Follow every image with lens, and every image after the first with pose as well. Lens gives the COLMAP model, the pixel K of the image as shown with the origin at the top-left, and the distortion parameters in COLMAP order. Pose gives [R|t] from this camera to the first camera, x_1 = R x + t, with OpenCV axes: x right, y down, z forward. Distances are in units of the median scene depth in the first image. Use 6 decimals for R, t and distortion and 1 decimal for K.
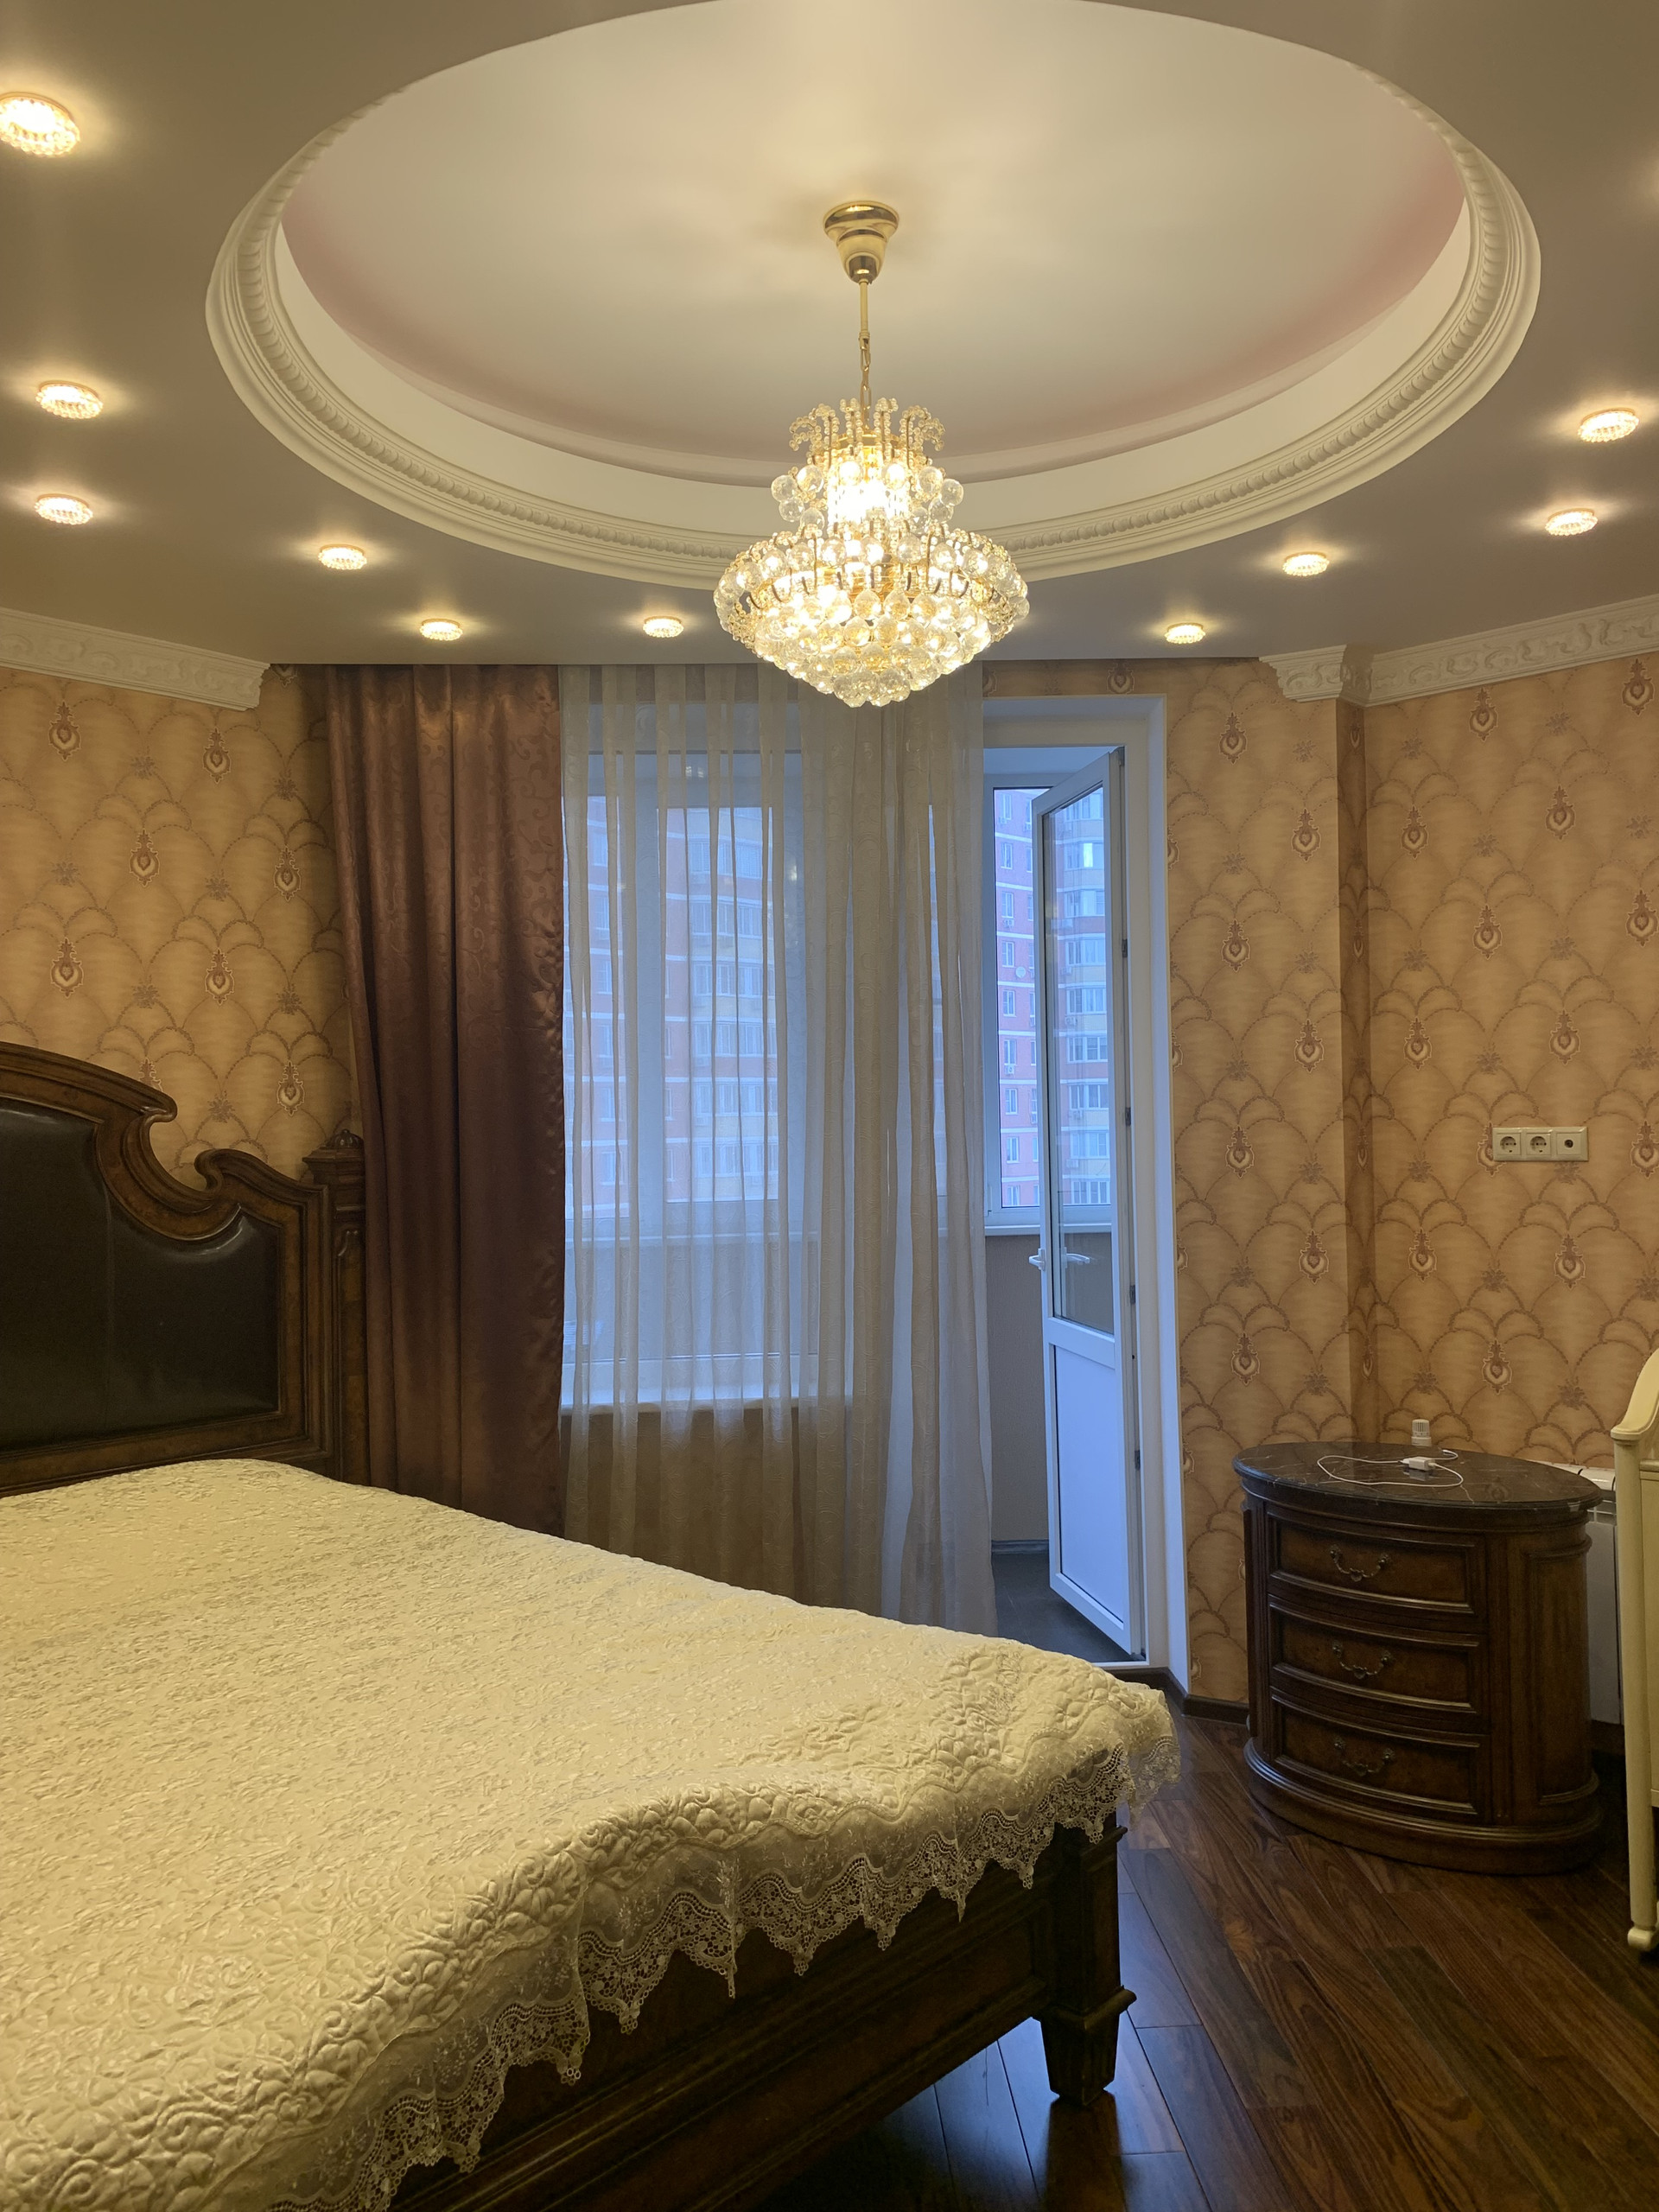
lens RADIAL K [[1682.0, 0, 847.1], [0, 1682.0, 1116.1], [0, 0, 1]] dist [0.005525, 0.002501]
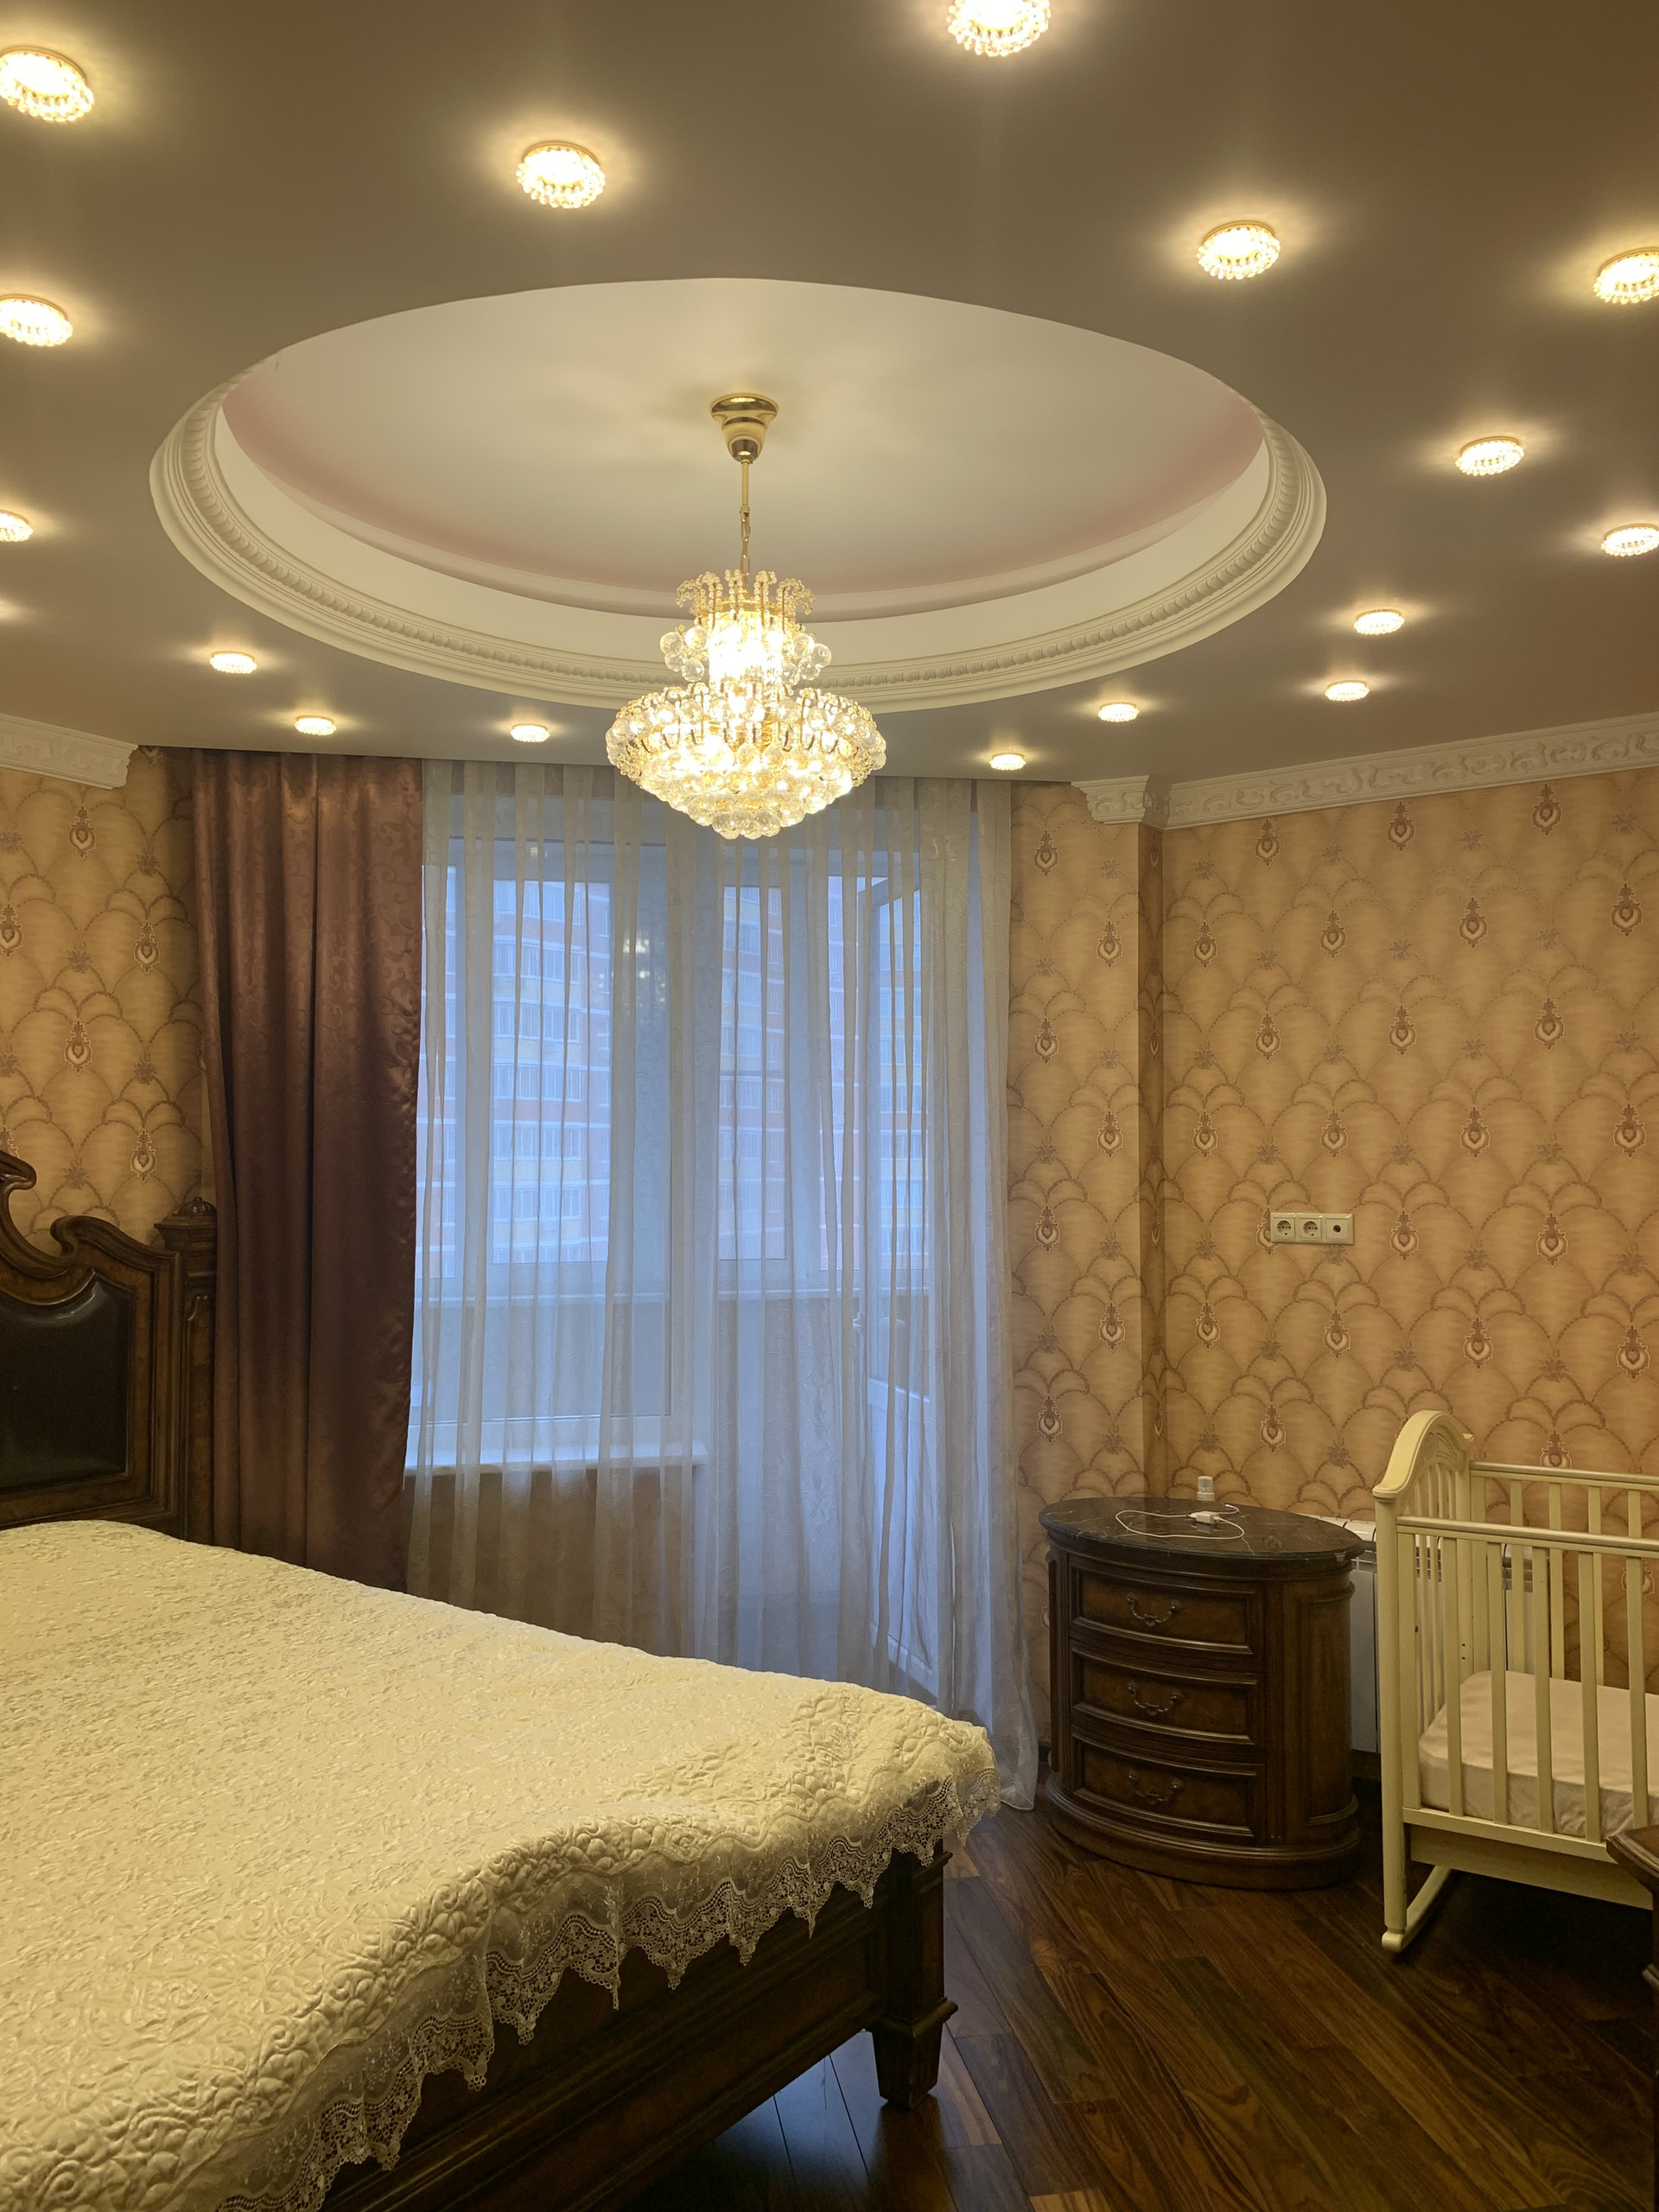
lens RADIAL K [[1687.5, 0, 831.1], [0, 1687.5, 1117.0], [0, 0, 1]] dist [0.011241, -0.003809]
pose [[0.993037, 0.021841, 0.115757, -0.055656], [-0.018764, 0.999443, -0.027605, -0.031181], [-0.116295, 0.025241, 0.992894, -0.115078]]
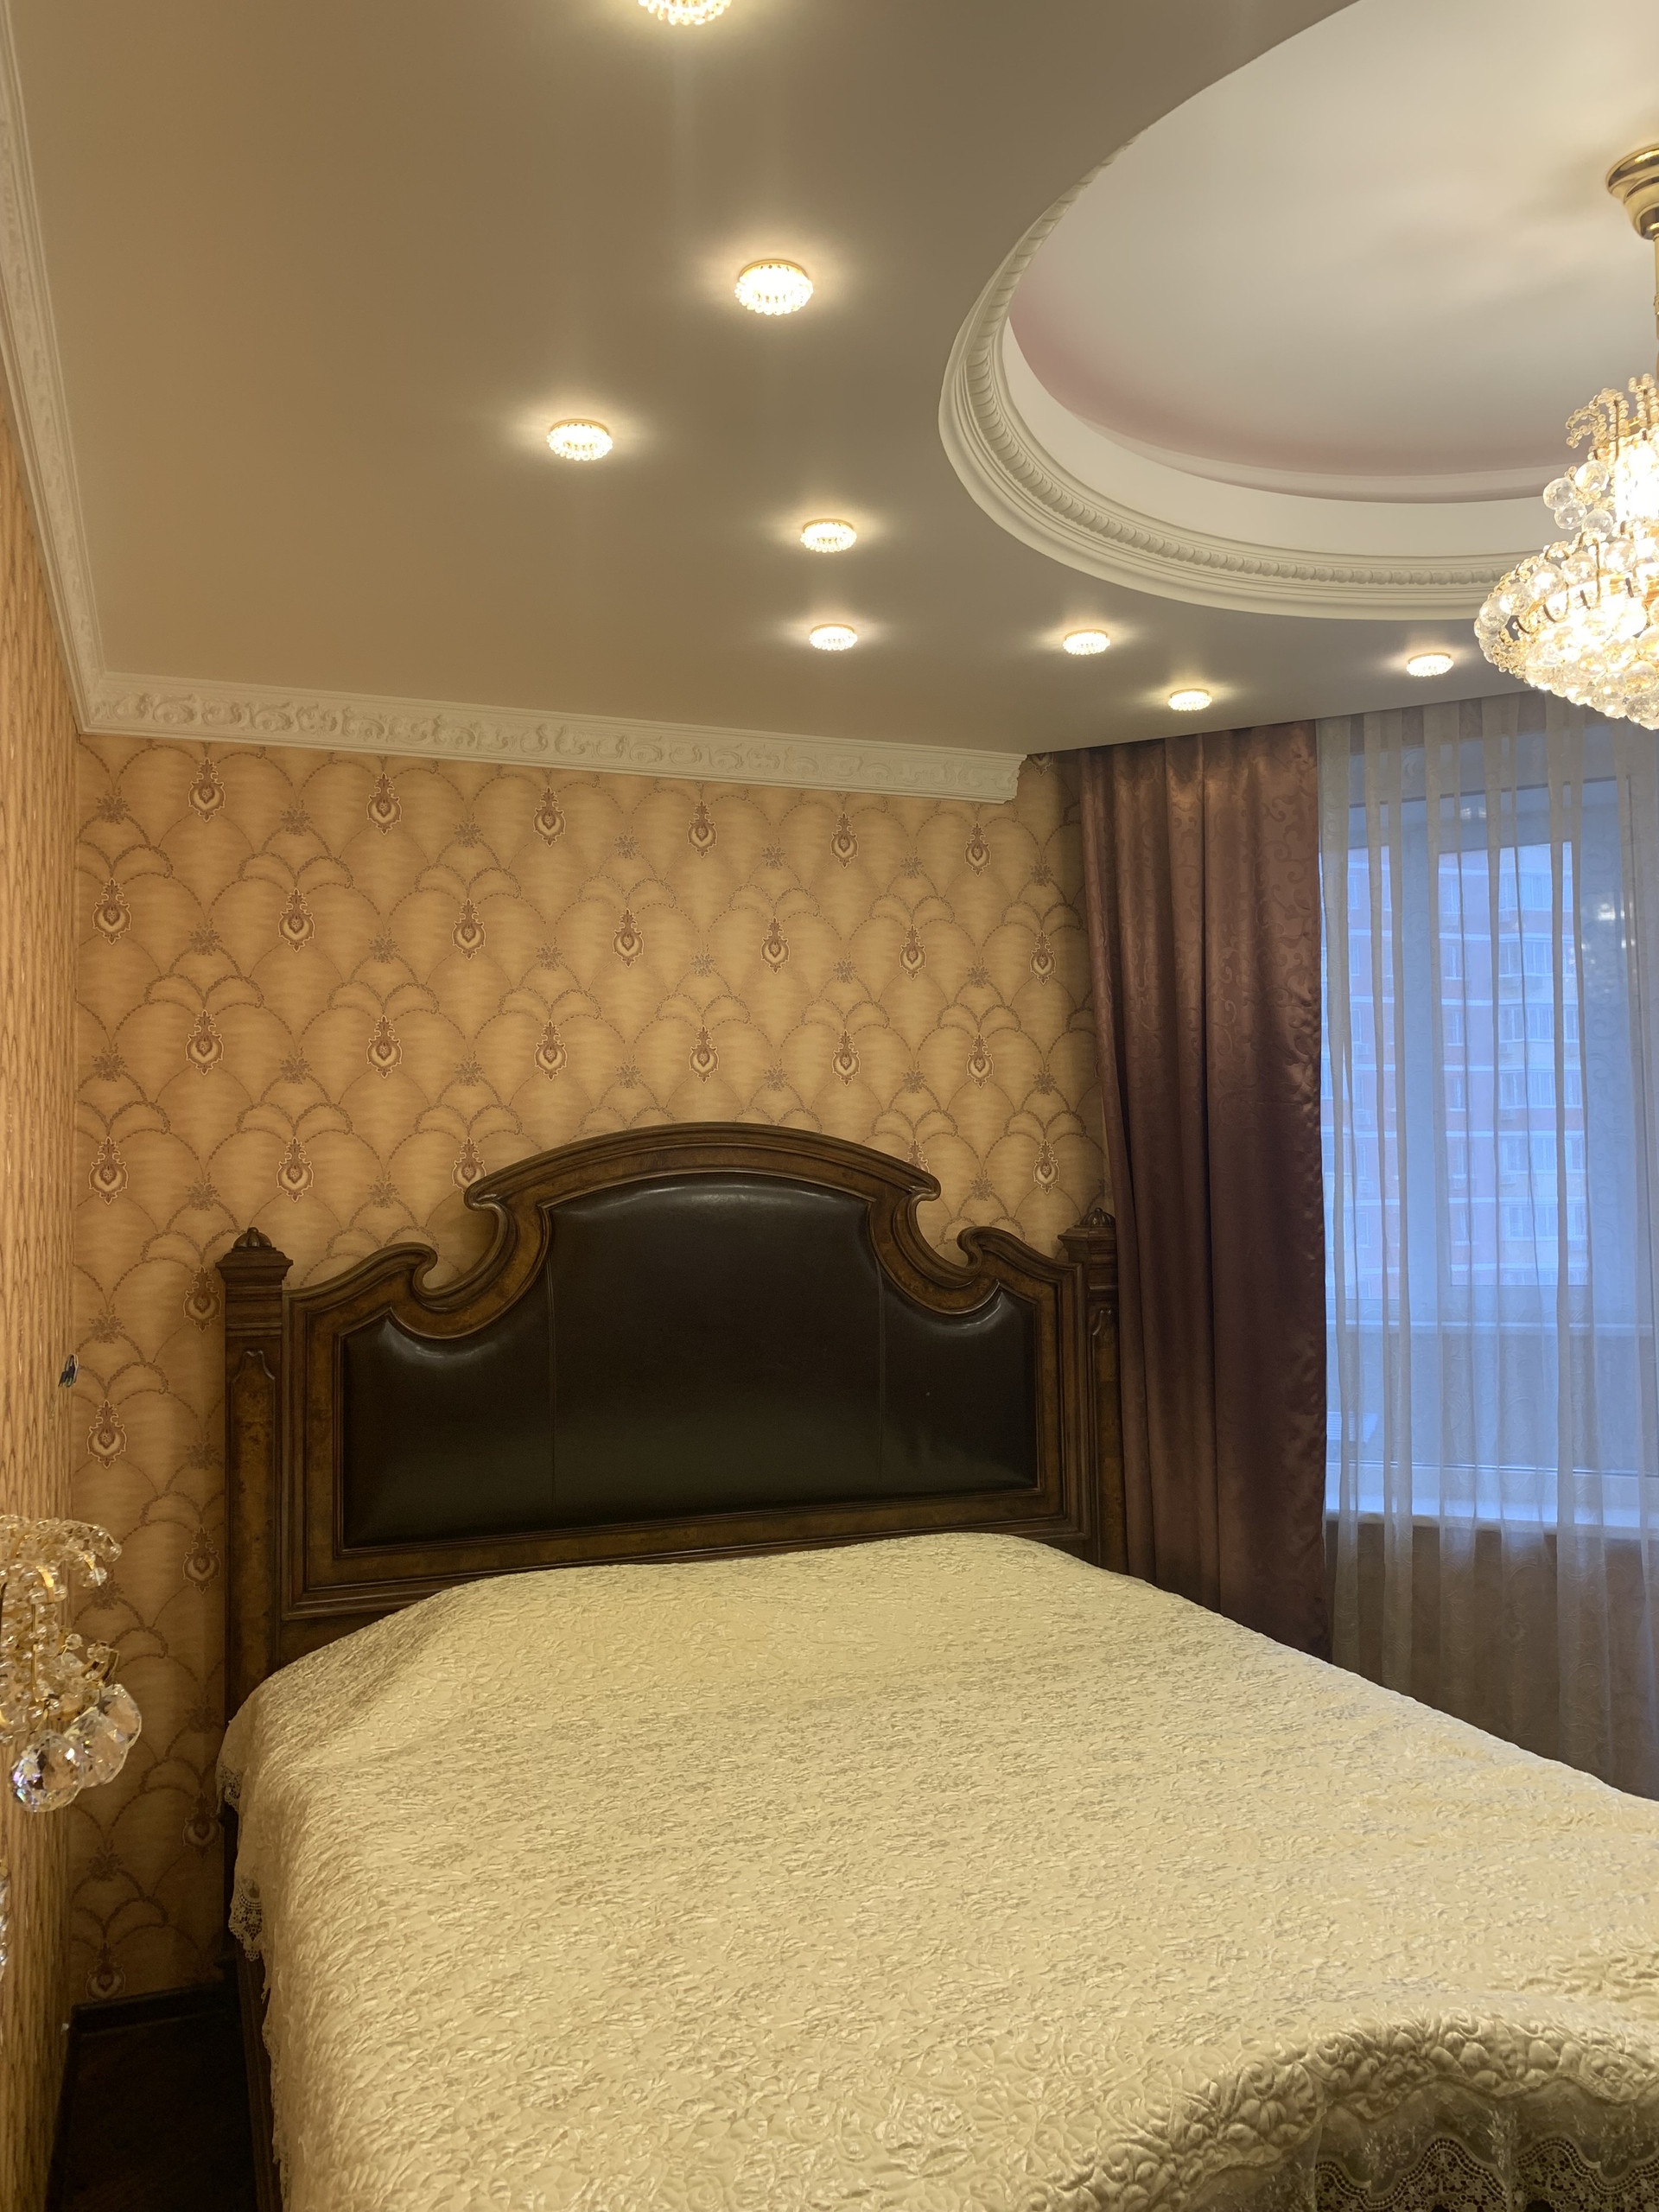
lens RADIAL K [[1679.9, 0, 832.8], [0, 1679.9, 1108.3], [0, 0, 1]] dist [0.017406, -0.013295]
pose [[0.891715, -0.016616, -0.452292, 0.017115], [-0.000698, 0.999274, -0.038086, -0.021553], [0.452597, 0.034278, 0.891056, 0.064178]]
